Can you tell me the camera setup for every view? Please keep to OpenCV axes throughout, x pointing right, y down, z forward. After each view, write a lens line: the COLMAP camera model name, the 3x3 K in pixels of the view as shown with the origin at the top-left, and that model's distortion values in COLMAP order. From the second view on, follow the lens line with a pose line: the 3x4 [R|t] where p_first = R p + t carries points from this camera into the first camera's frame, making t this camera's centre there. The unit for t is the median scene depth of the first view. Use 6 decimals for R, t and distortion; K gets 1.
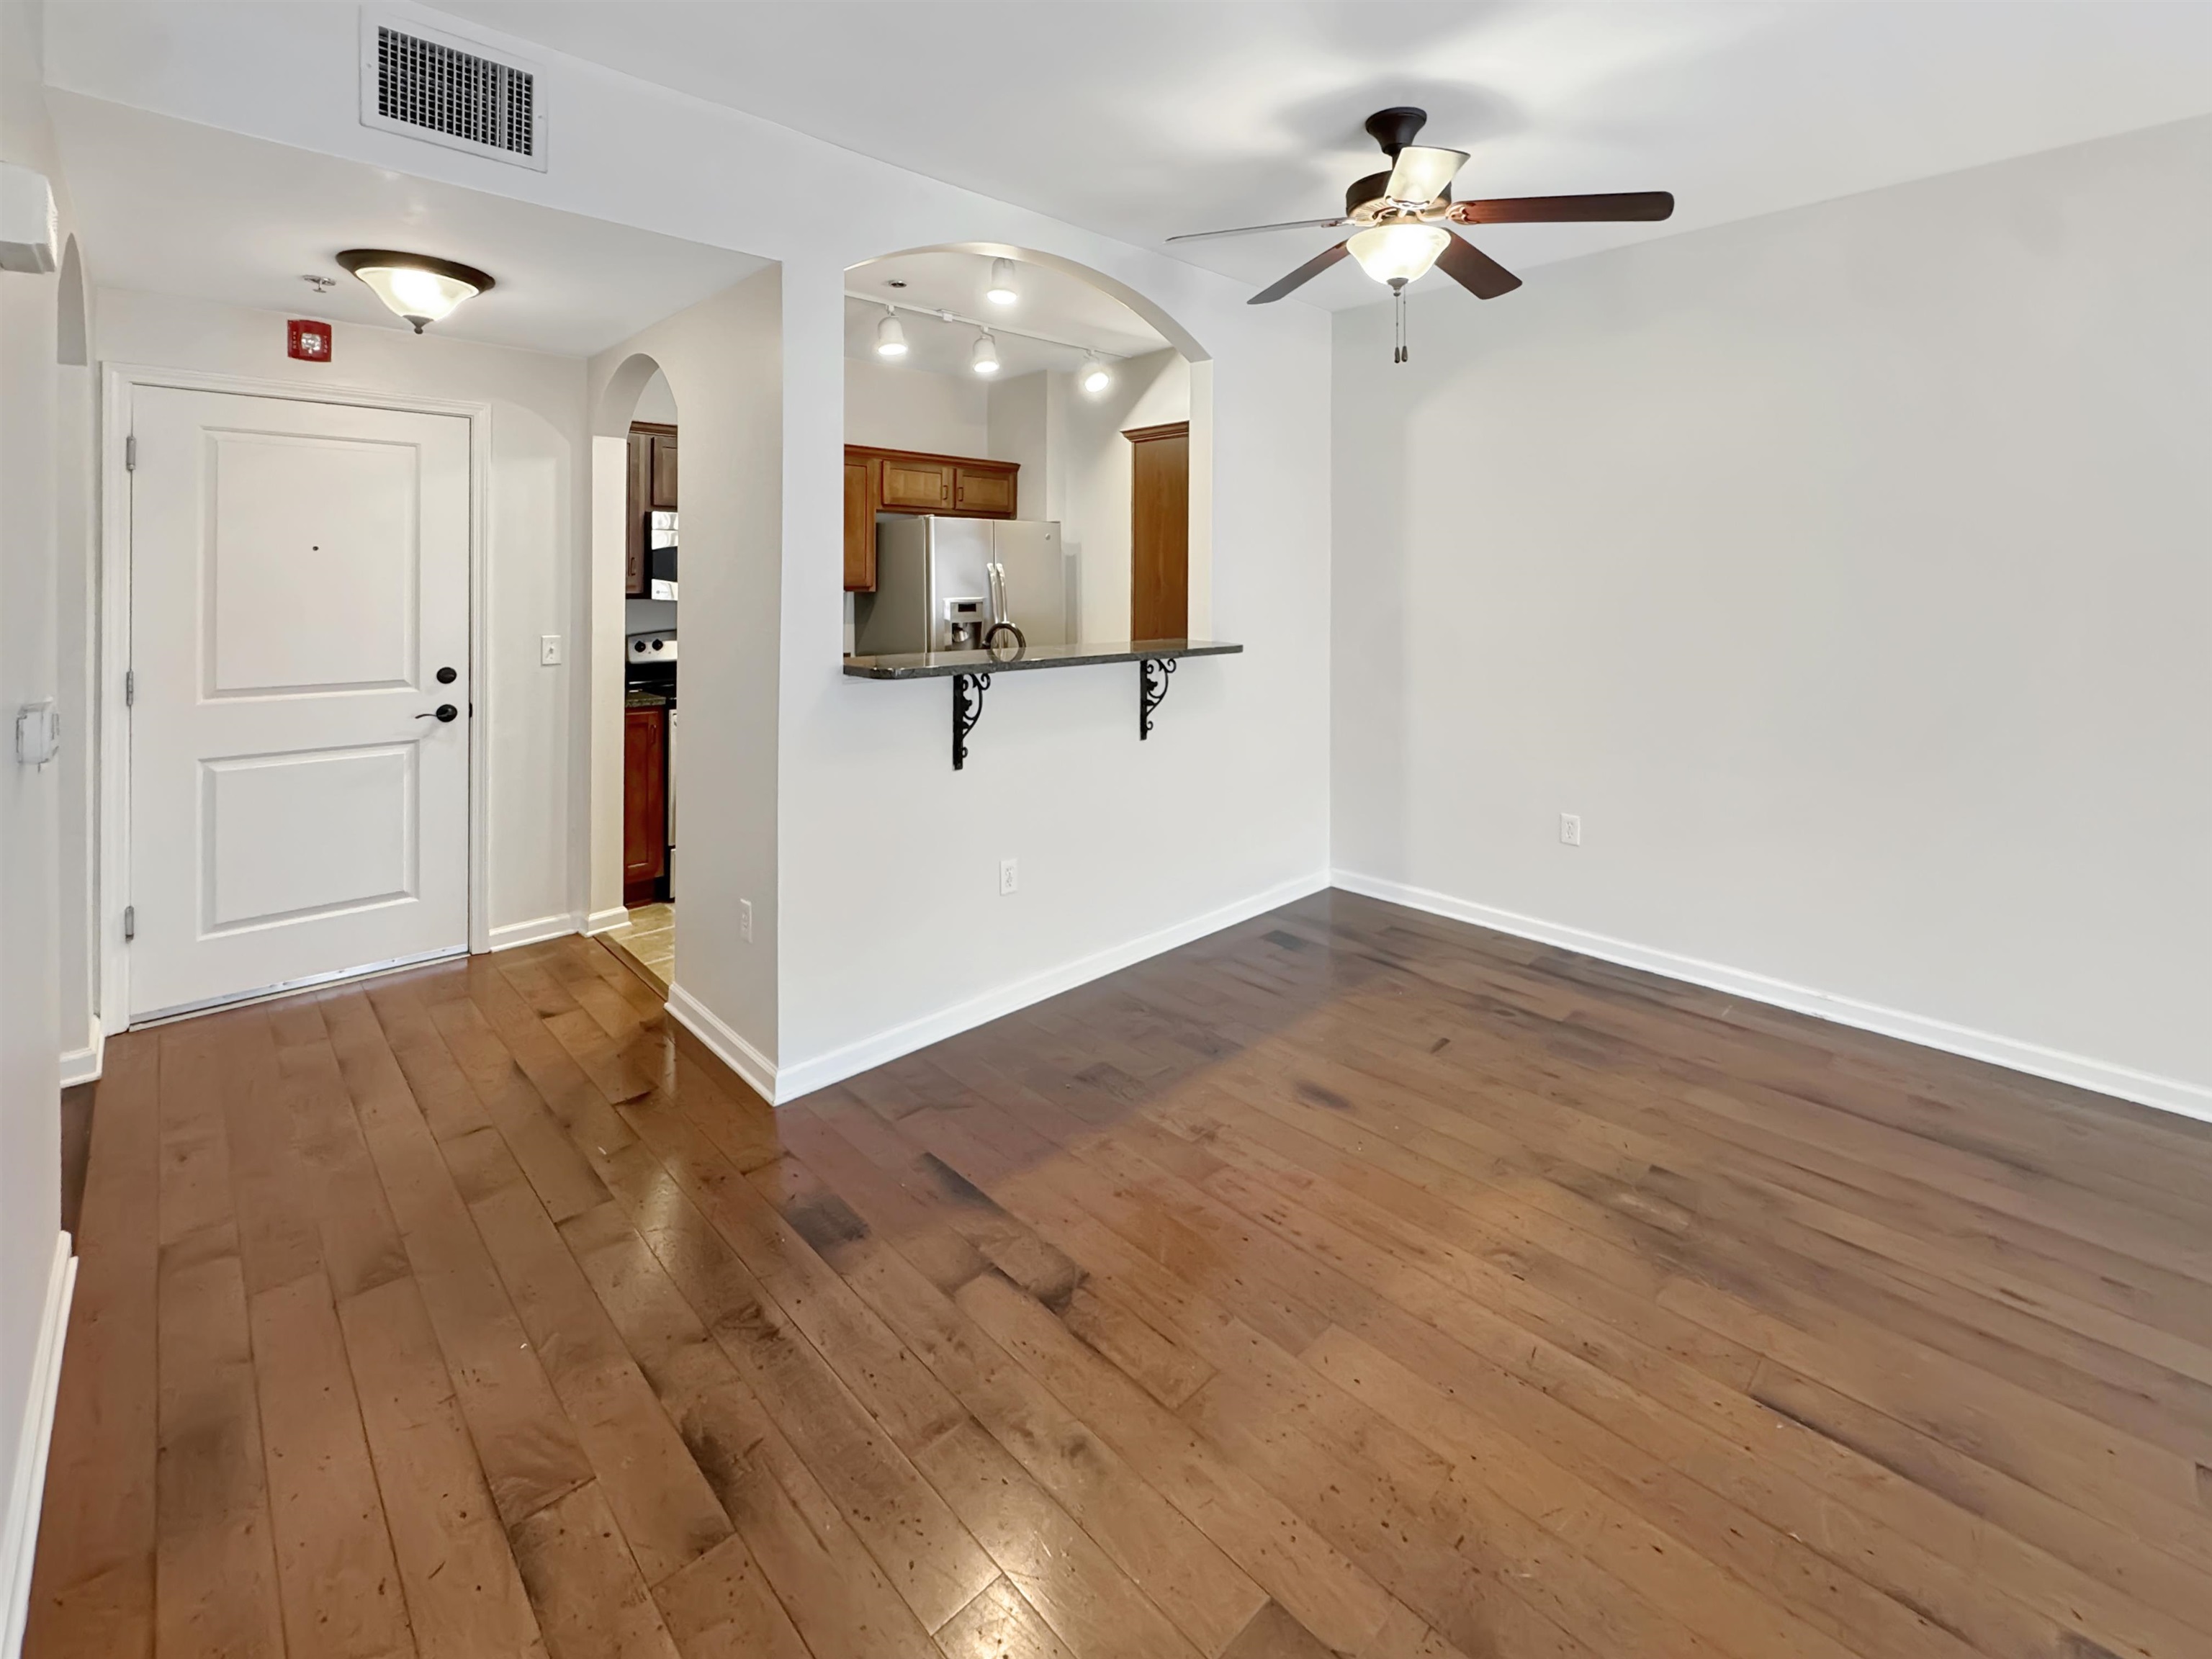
lens RADIAL K [[889.7, 0, 1108.0], [0, 889.7, 826.3], [0, 0, 1]] dist [-0.001739, -0.000347]
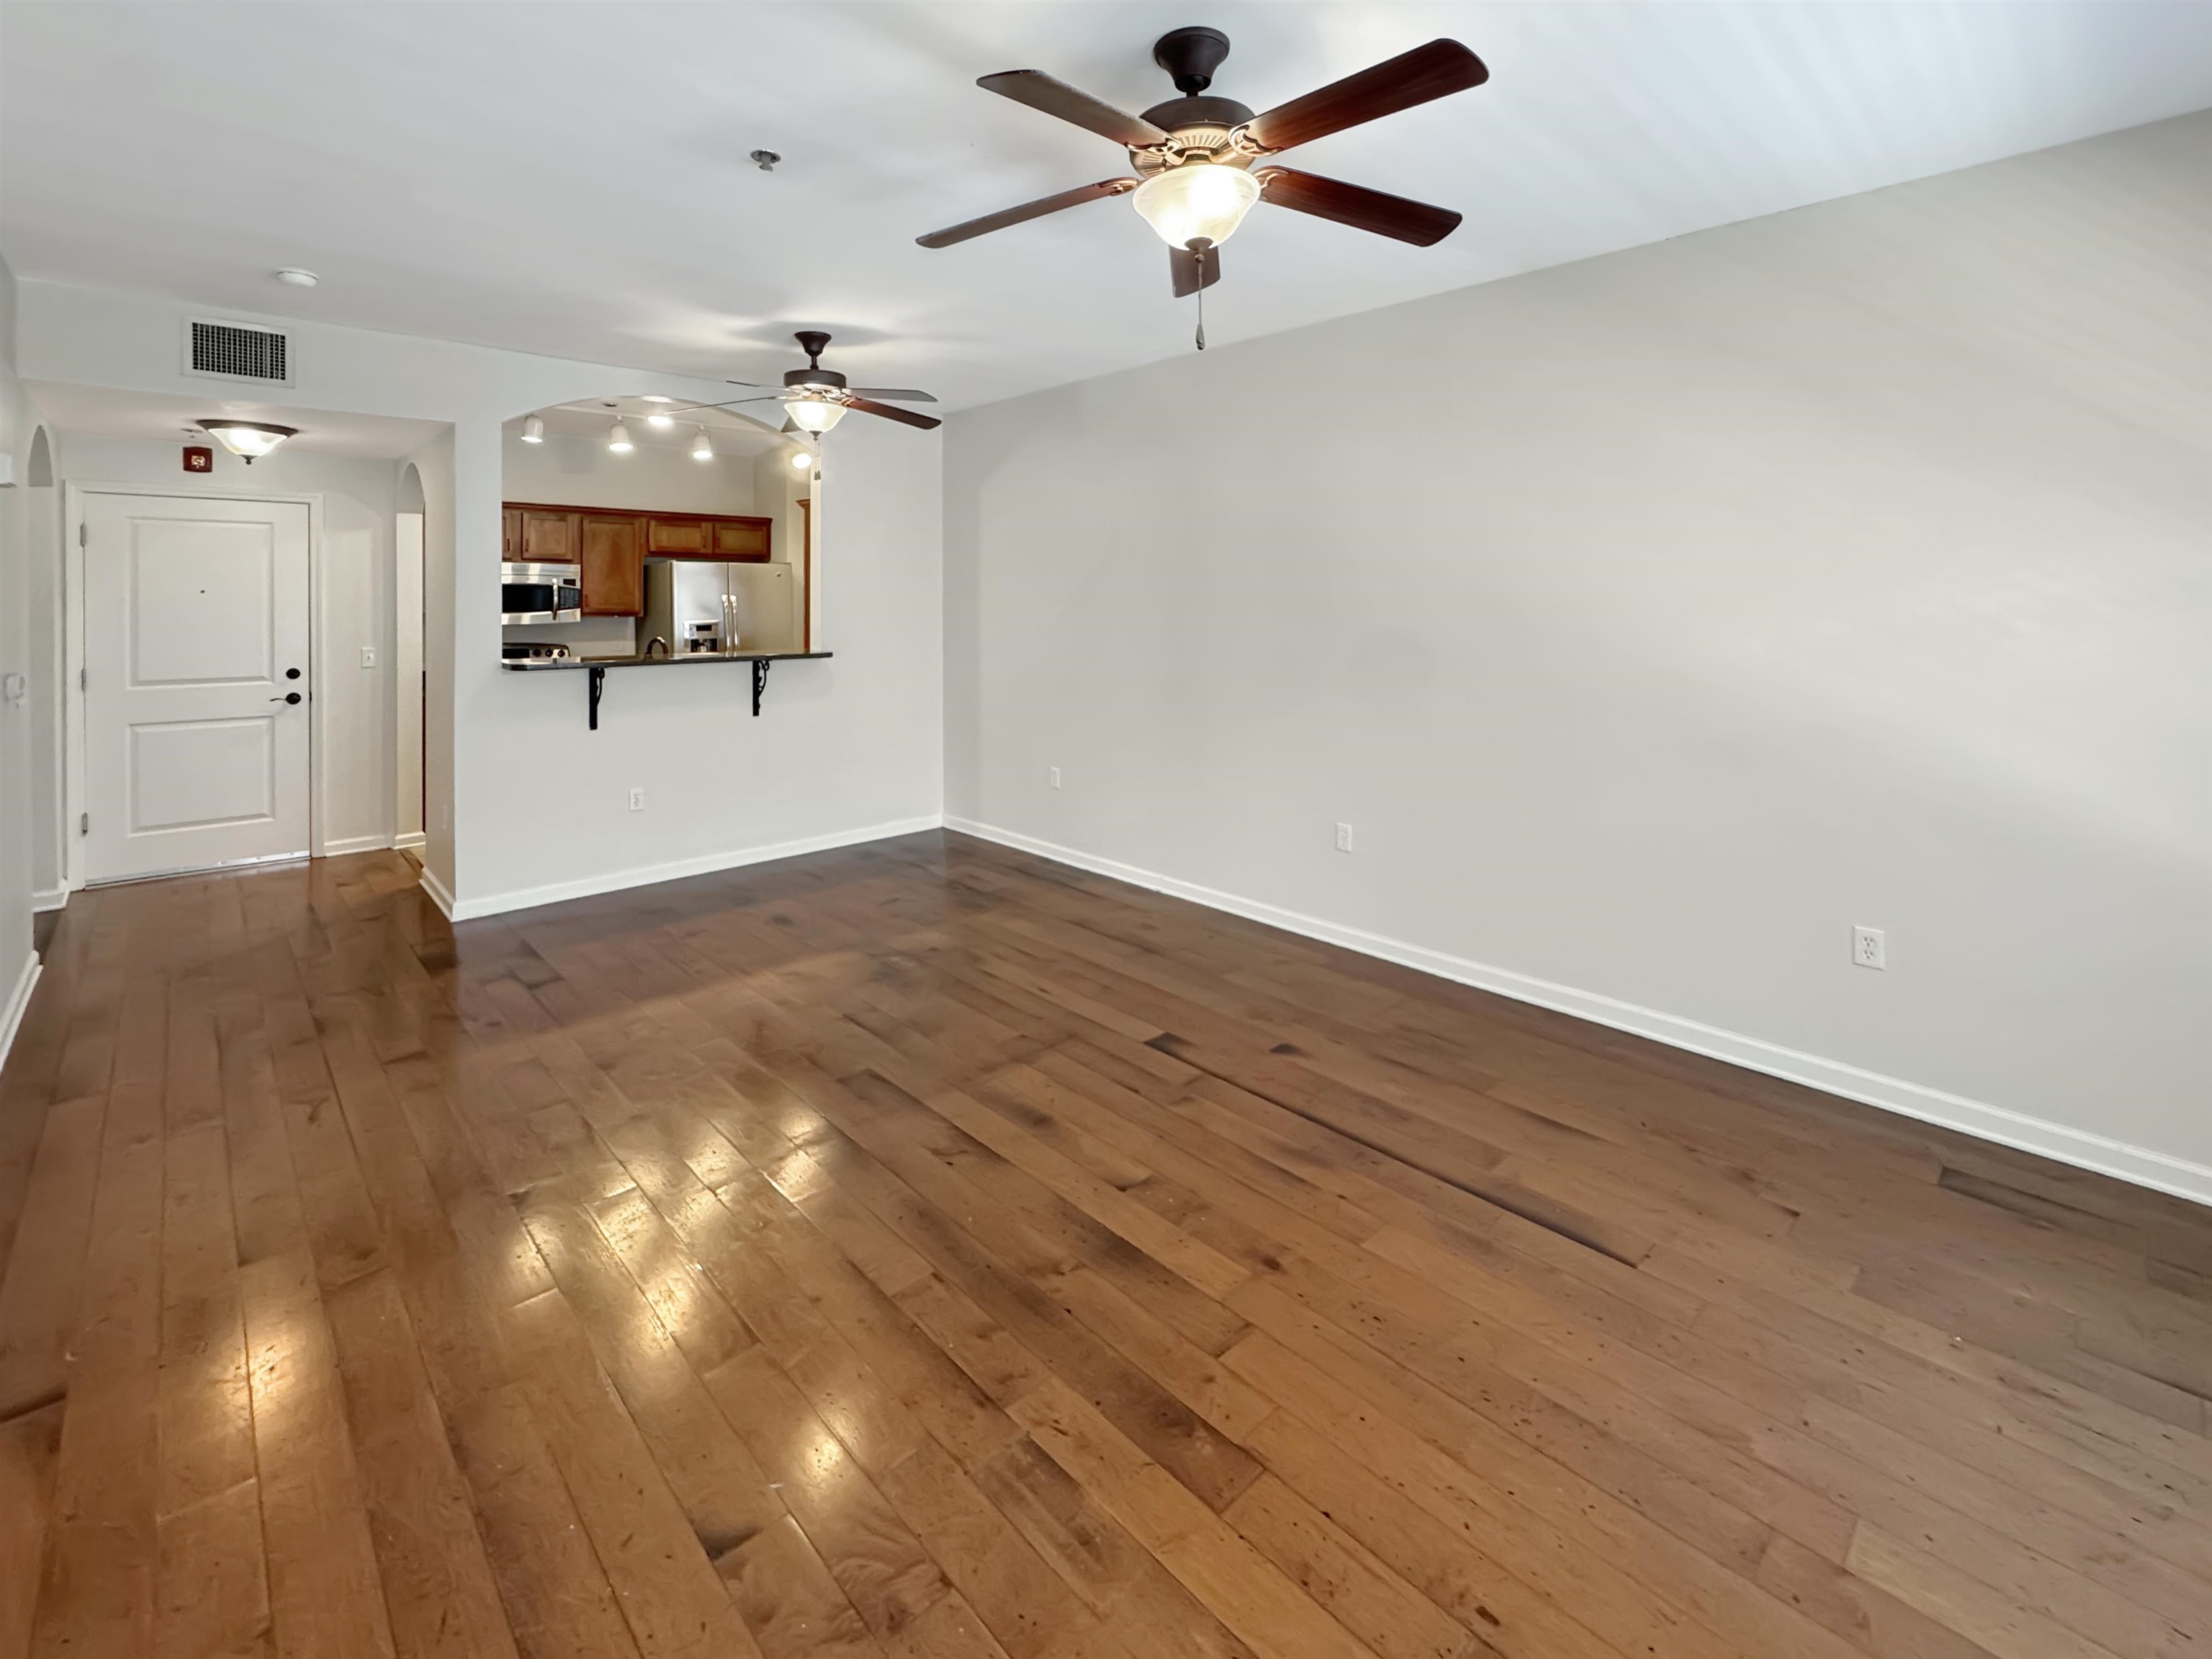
lens RADIAL K [[898.4, 0, 1112.3], [0, 898.4, 856.8], [0, 0, 1]] dist [-0.006344, 0.000232]
pose [[0.999917, 0.001431, -0.012830, 0.699684], [-0.001330, 0.999968, 0.007880, 0.134107], [0.012841, -0.007862, 0.999887, -0.532095]]
